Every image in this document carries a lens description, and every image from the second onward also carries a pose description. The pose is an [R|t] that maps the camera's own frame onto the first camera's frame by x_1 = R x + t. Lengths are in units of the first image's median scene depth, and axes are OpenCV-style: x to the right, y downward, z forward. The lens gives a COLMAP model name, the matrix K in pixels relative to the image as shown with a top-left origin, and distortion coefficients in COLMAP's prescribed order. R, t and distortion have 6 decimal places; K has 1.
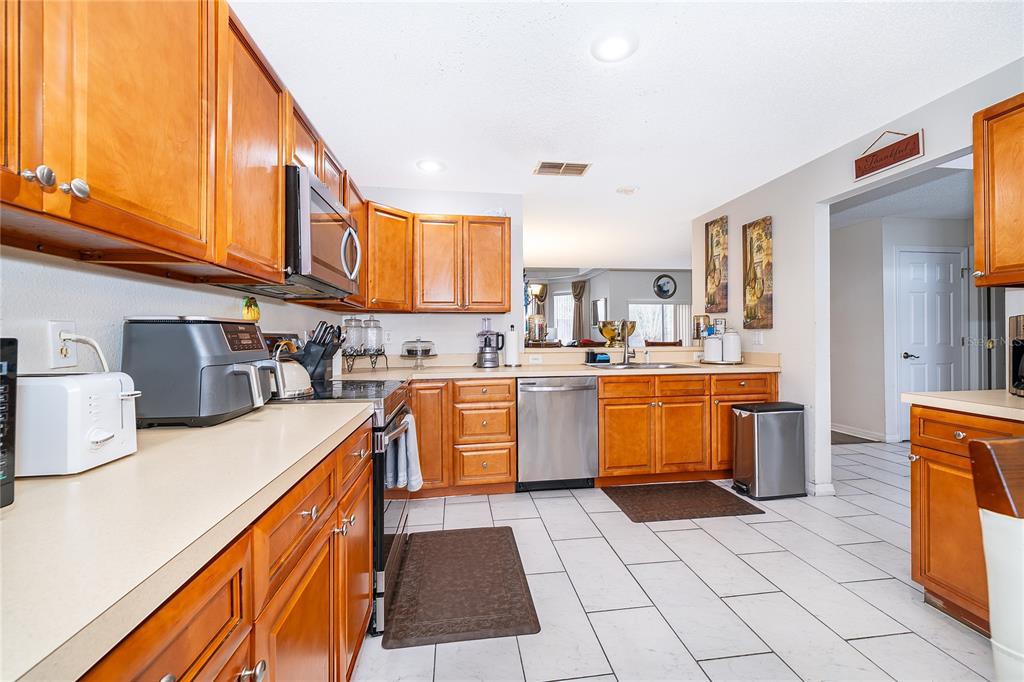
lens RADIAL K [[410.3, 0, 512.9], [0, 410.3, 337.7], [0, 0, 1]] dist [-0.002284, 0.000068]
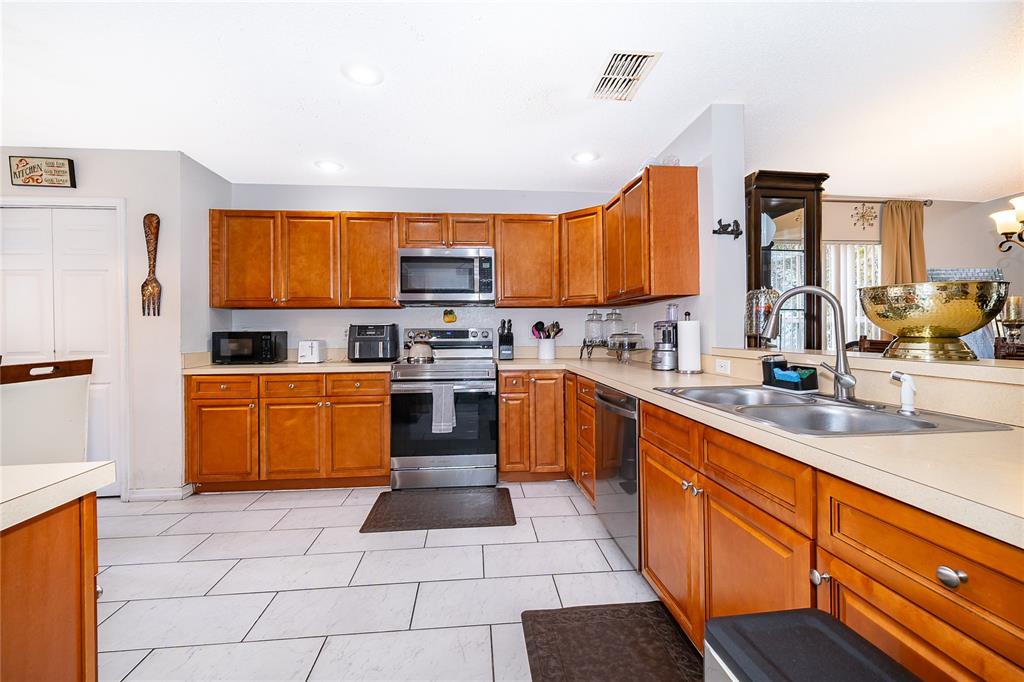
lens RADIAL K [[421.1, 0, 511.7], [0, 421.1, 325.5], [0, 0, 1]] dist [-0.001095, -0.000036]
pose [[-0.041246, -0.005273, -0.999135, 0.775141], [0.007131, 0.999959, -0.005572, -0.007631], [0.999124, -0.007355, -0.041207, 0.806636]]
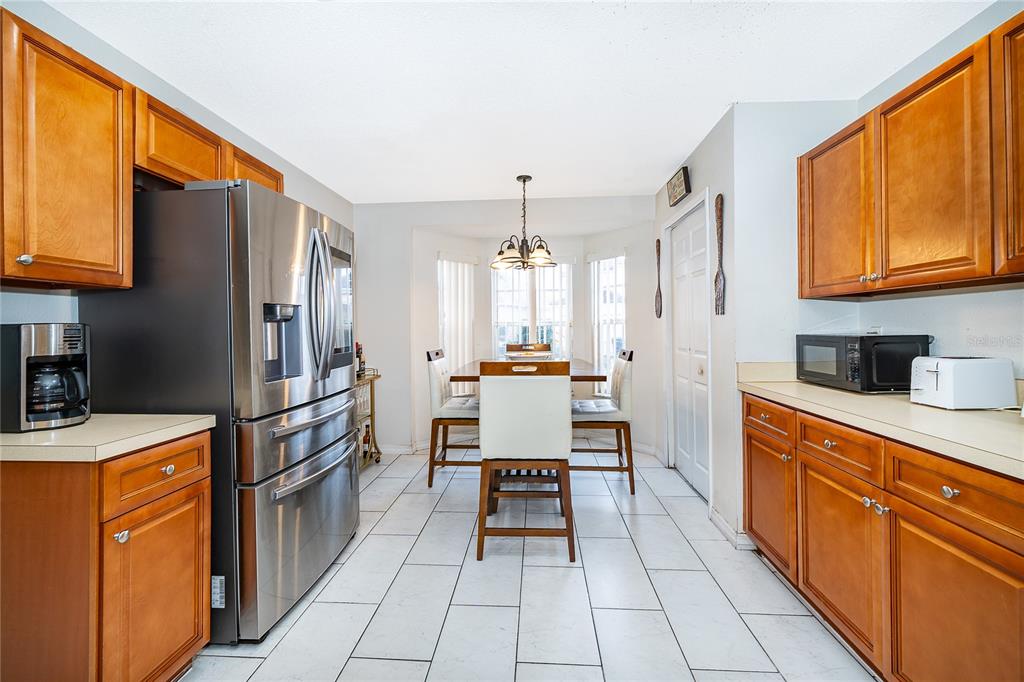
lens RADIAL K [[421.1, 0, 511.7], [0, 421.1, 325.5], [0, 0, 1]] dist [-0.001095, -0.000036]
pose [[-0.981169, 0.013868, 0.192652, 0.125619], [0.013027, 0.999899, -0.005631, -0.020184], [-0.192710, -0.003015, -0.981251, 0.824504]]
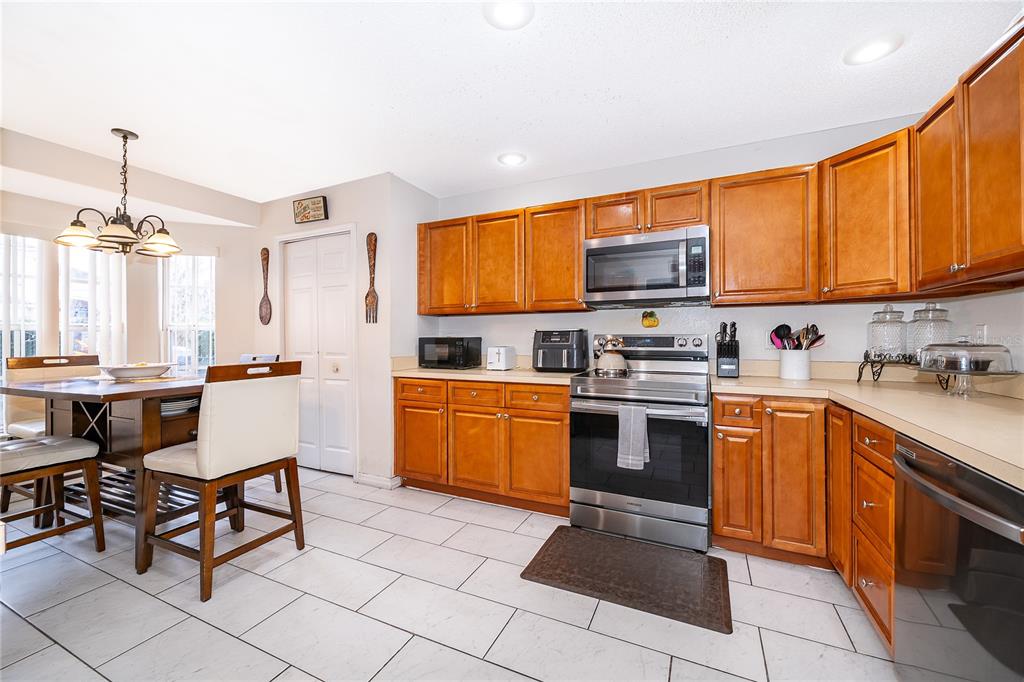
lens RADIAL K [[410.3, 0, 512.9], [0, 410.3, 337.7], [0, 0, 1]] dist [-0.002284, 0.000068]
pose [[-0.543575, 0.006326, -0.839337, 0.554515], [0.005142, 0.999978, 0.004206, -0.005749], [0.839345, -0.002030, -0.543596, 0.827882]]
